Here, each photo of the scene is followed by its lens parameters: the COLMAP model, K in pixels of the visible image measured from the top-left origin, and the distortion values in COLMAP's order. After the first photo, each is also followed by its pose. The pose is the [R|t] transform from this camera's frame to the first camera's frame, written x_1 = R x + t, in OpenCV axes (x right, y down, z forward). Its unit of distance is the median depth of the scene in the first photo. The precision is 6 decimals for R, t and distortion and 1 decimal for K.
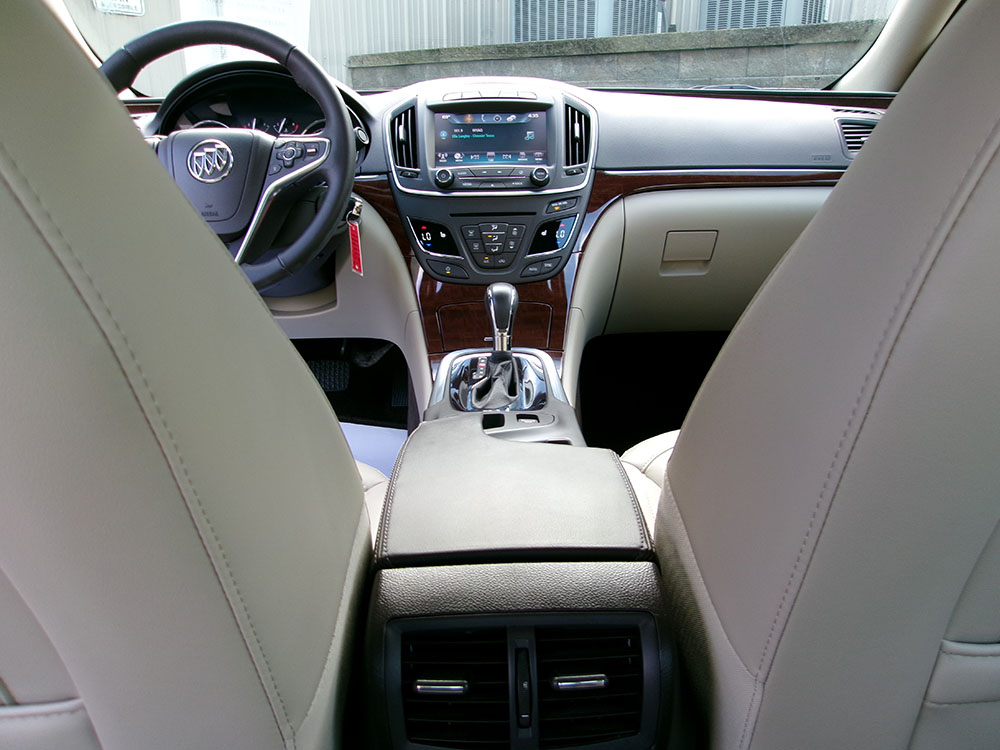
lens RADIAL K [[747.5, 0, 500.0], [0, 747.5, 375.0], [0, 0, 1]] dist [-0.004019, -0.002977]
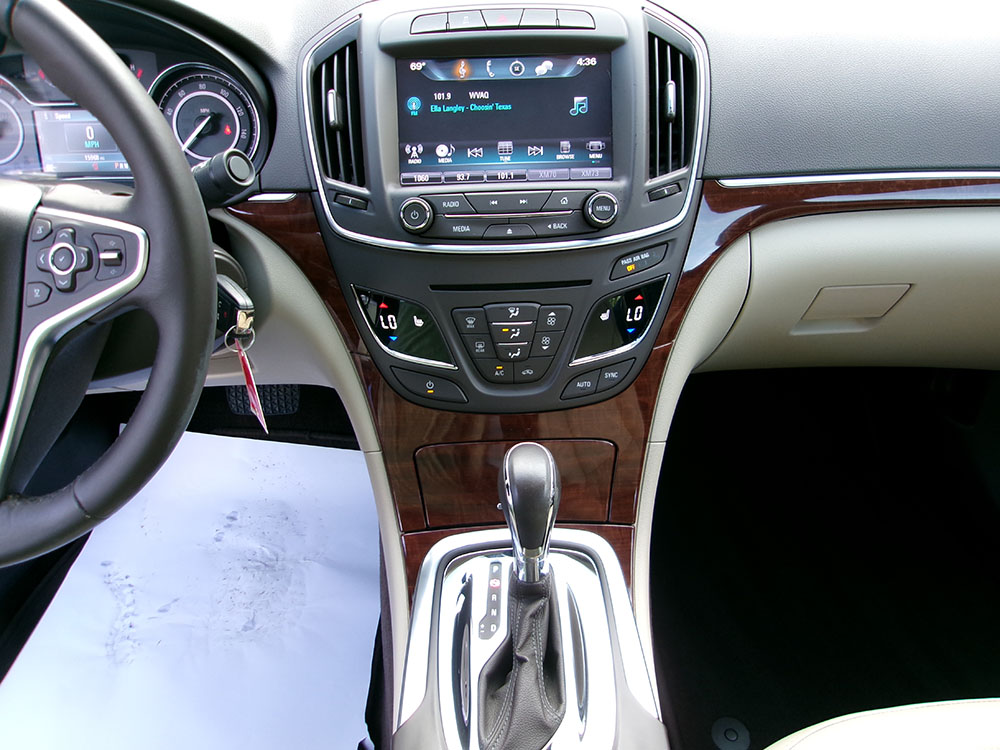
lens RADIAL K [[747.5, 0, 500.0], [0, 747.5, 375.0], [0, 0, 1]] dist [-0.004019, -0.002977]
pose [[0.999985, -0.004893, -0.002250, -0.015787], [0.005329, 0.959361, 0.282132, -0.295397], [0.000778, -0.282140, 0.959373, 0.458406]]
